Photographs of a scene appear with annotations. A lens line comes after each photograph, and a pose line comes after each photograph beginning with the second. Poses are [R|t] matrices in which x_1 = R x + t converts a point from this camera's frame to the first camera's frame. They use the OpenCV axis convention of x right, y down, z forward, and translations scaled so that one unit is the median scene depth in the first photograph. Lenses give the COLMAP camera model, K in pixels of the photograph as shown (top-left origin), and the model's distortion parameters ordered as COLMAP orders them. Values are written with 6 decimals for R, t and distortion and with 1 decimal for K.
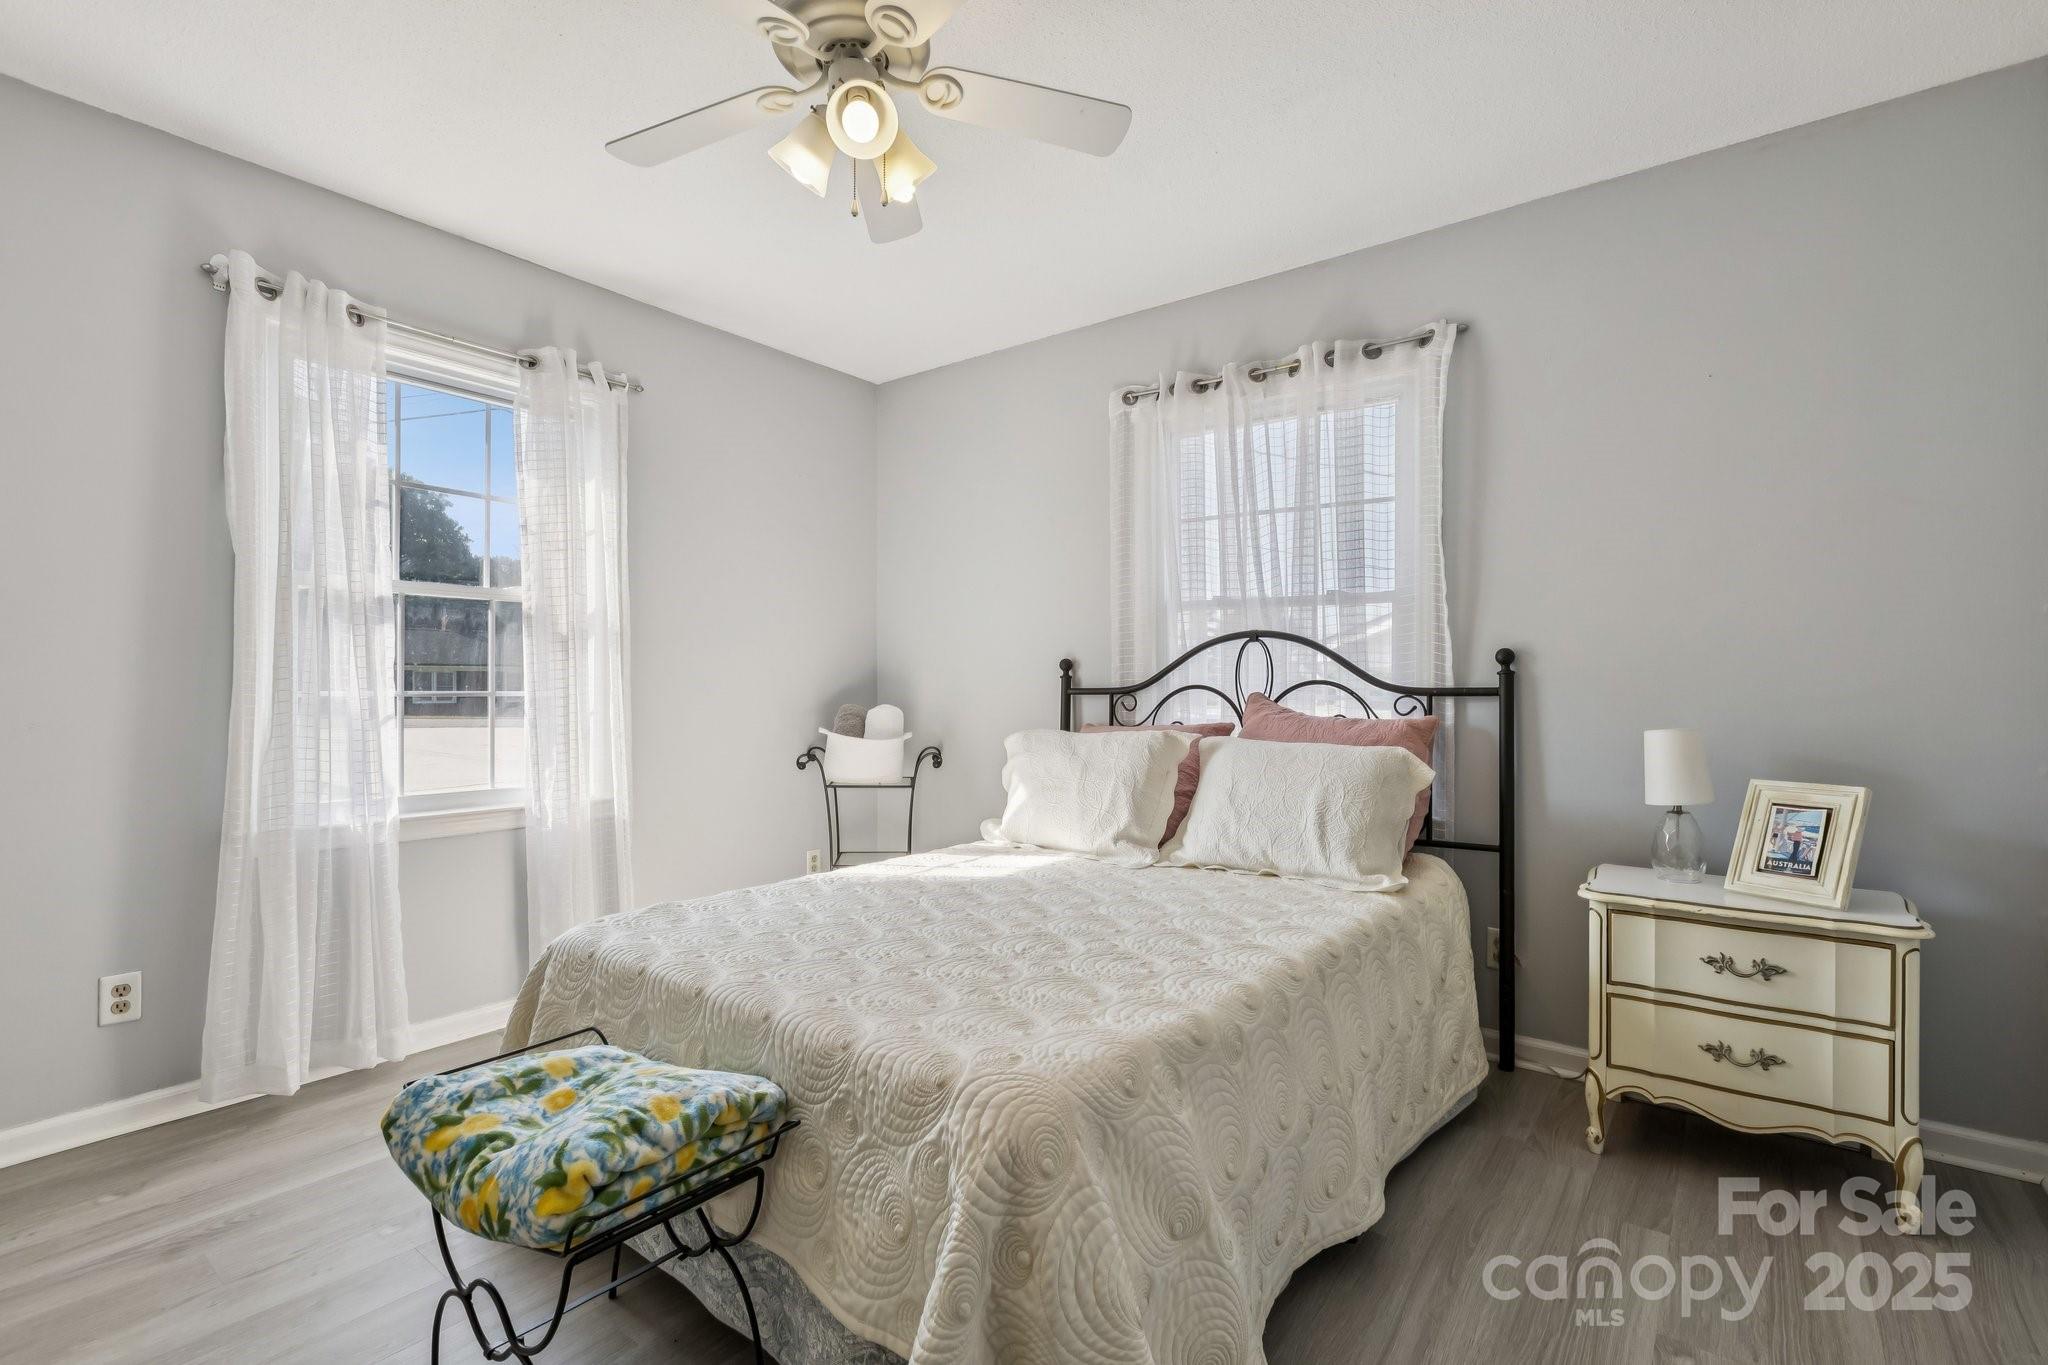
lens RADIAL K [[946.0, 0, 1028.5], [0, 946.0, 686.5], [0, 0, 1]] dist [0.007085, -0.001239]
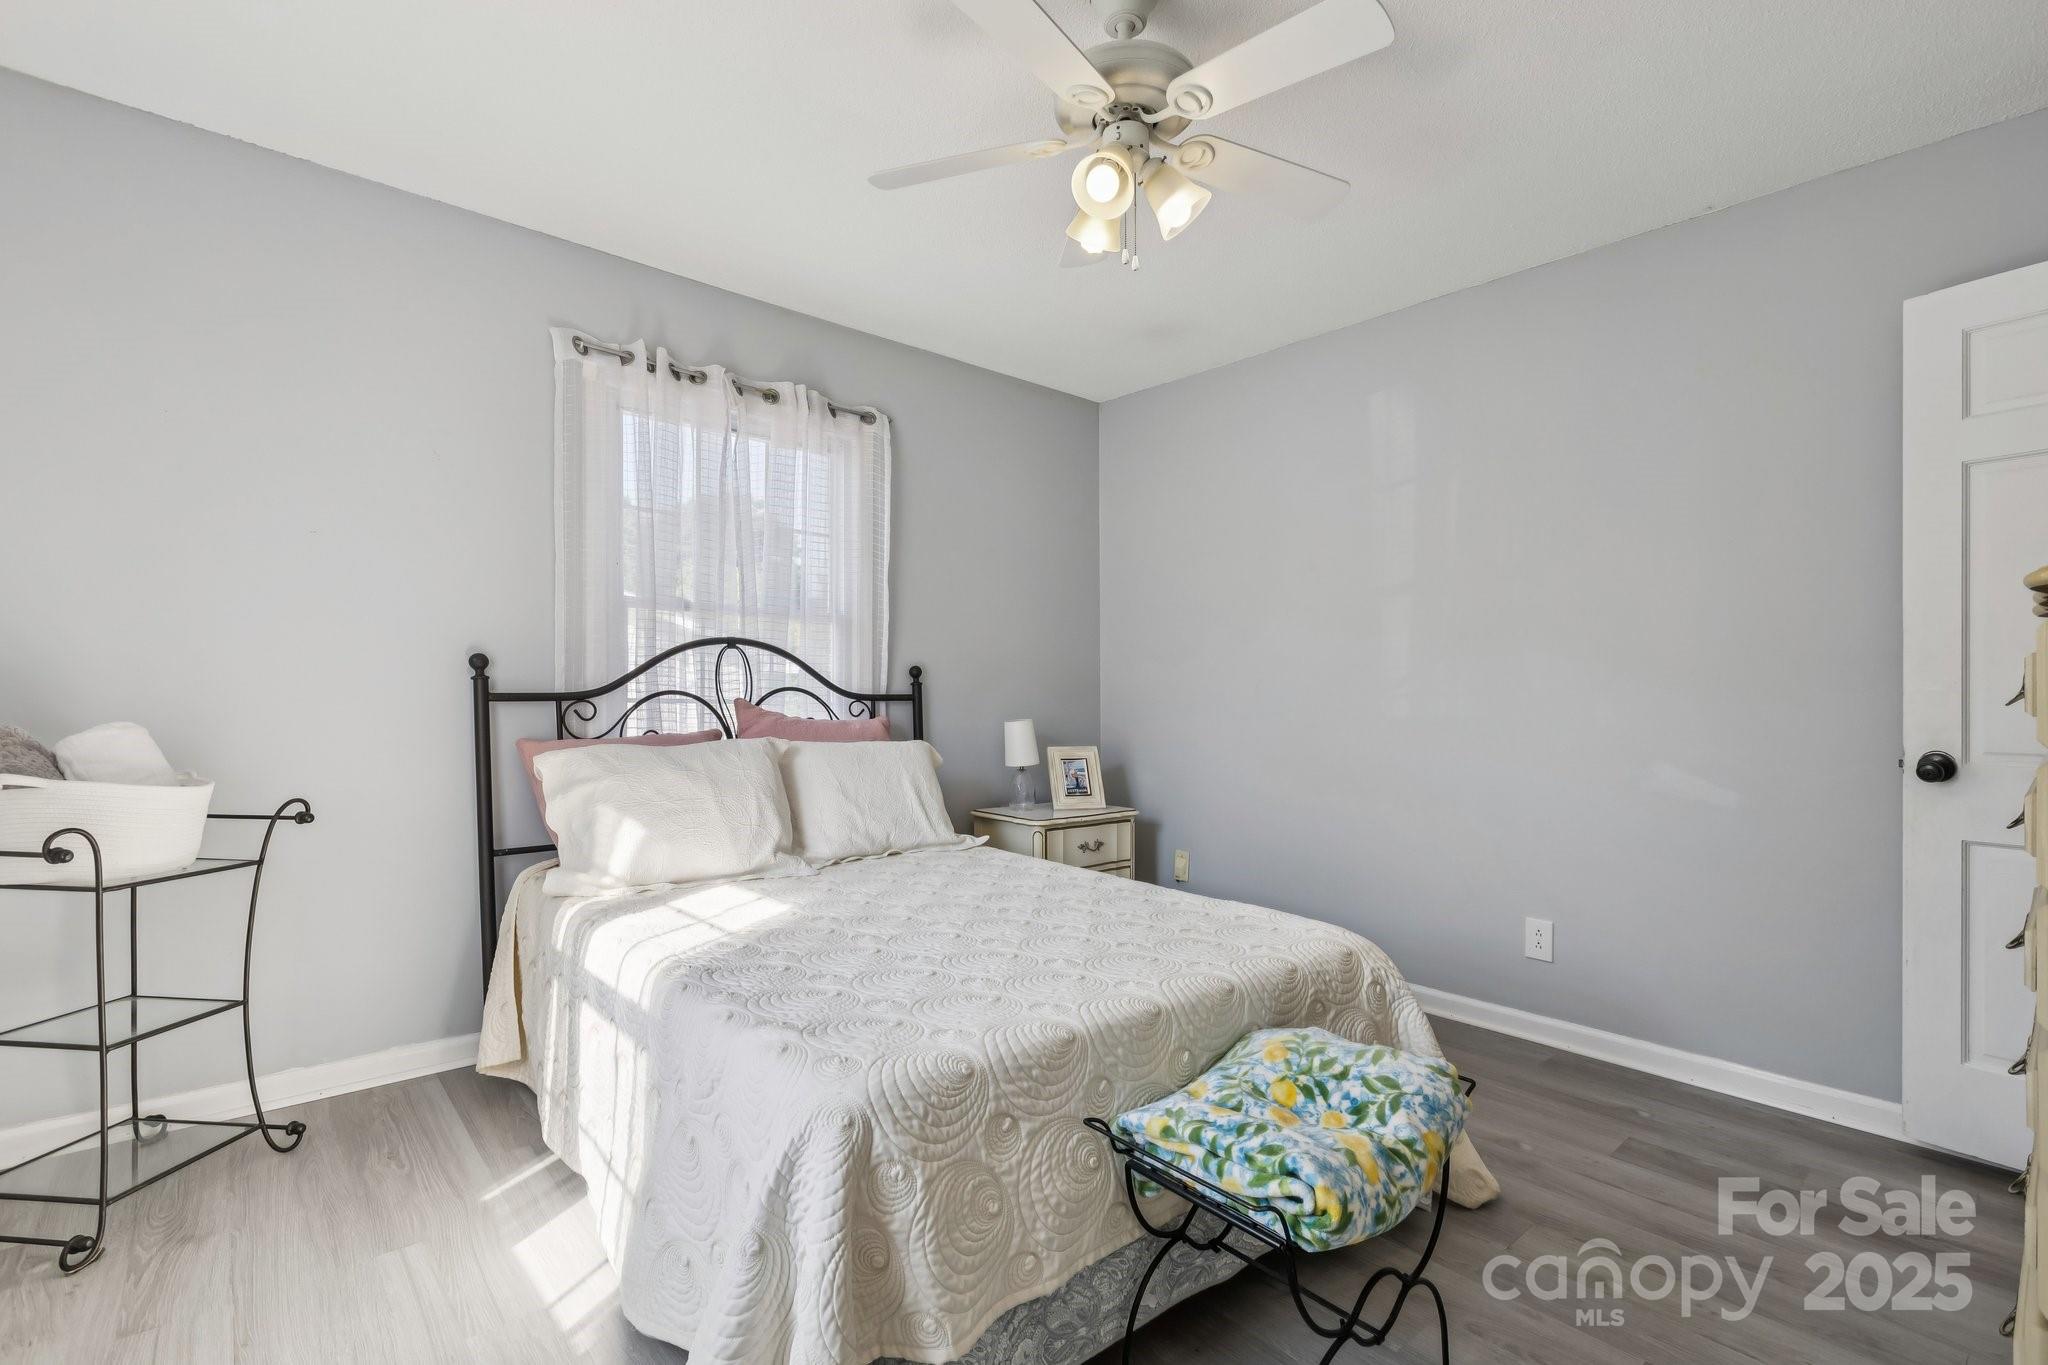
lens RADIAL K [[946.0, 0, 1030.3], [0, 946.0, 688.7], [0, 0, 1]] dist [0.007085, -0.001239]
pose [[0.191830, 0.005515, 0.981413, -0.723545], [-0.007909, 0.999960, -0.004073, -0.002517], [-0.981396, -0.006981, 0.191866, 0.510519]]
